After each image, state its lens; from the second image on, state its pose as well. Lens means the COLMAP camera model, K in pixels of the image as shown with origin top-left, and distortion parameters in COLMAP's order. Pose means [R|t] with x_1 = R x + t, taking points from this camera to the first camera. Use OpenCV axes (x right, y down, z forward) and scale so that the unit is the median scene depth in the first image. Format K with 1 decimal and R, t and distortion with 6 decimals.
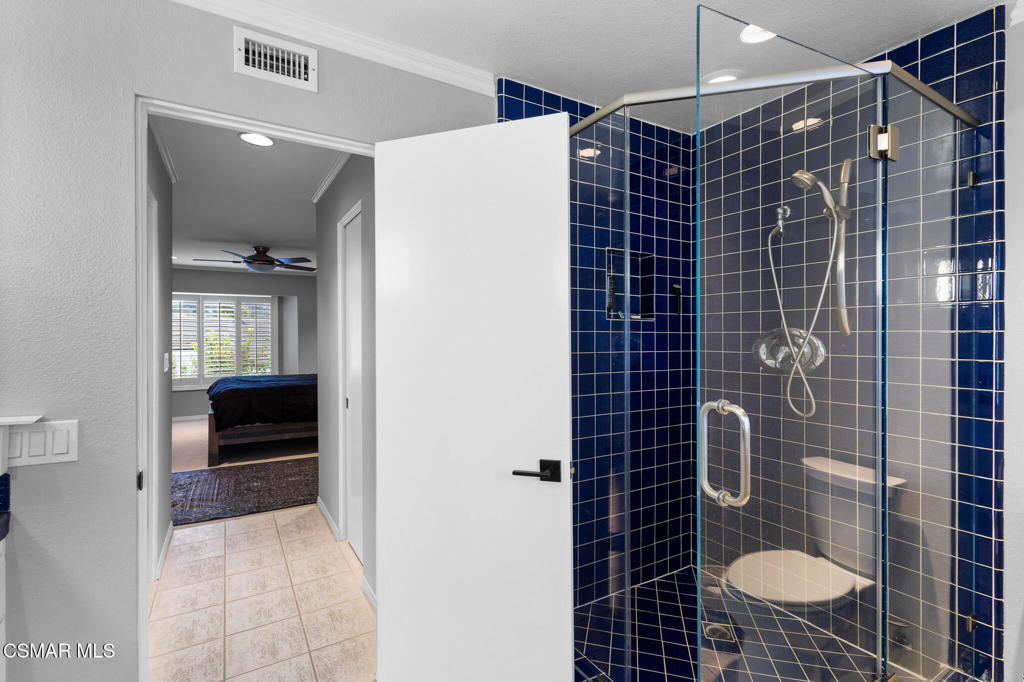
lens RADIAL K [[472.1, 0, 511.3], [0, 472.1, 337.8], [0, 0, 1]] dist [0.001295, 0.000186]
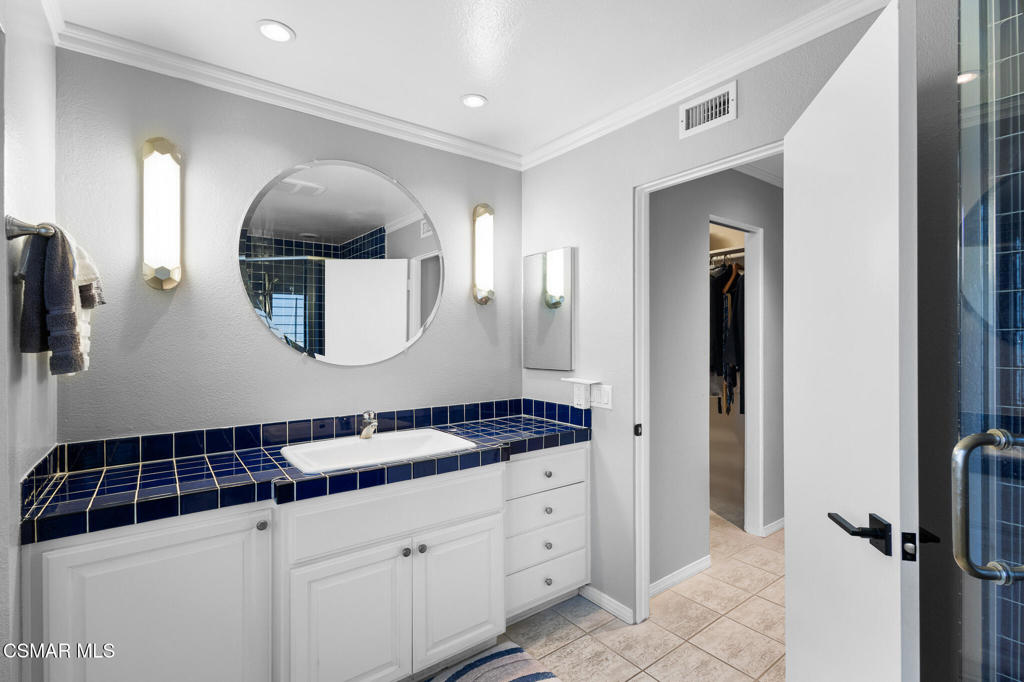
lens RADIAL K [[472.1, 0, 511.2], [0, 472.1, 340.1], [0, 0, 1]] dist [0.001295, 0.000186]
pose [[0.097735, 0.000179, -0.995212, 0.692717], [-0.001014, 0.999999, 0.000080, 0.002308], [0.995212, 0.001002, 0.097735, 0.395018]]
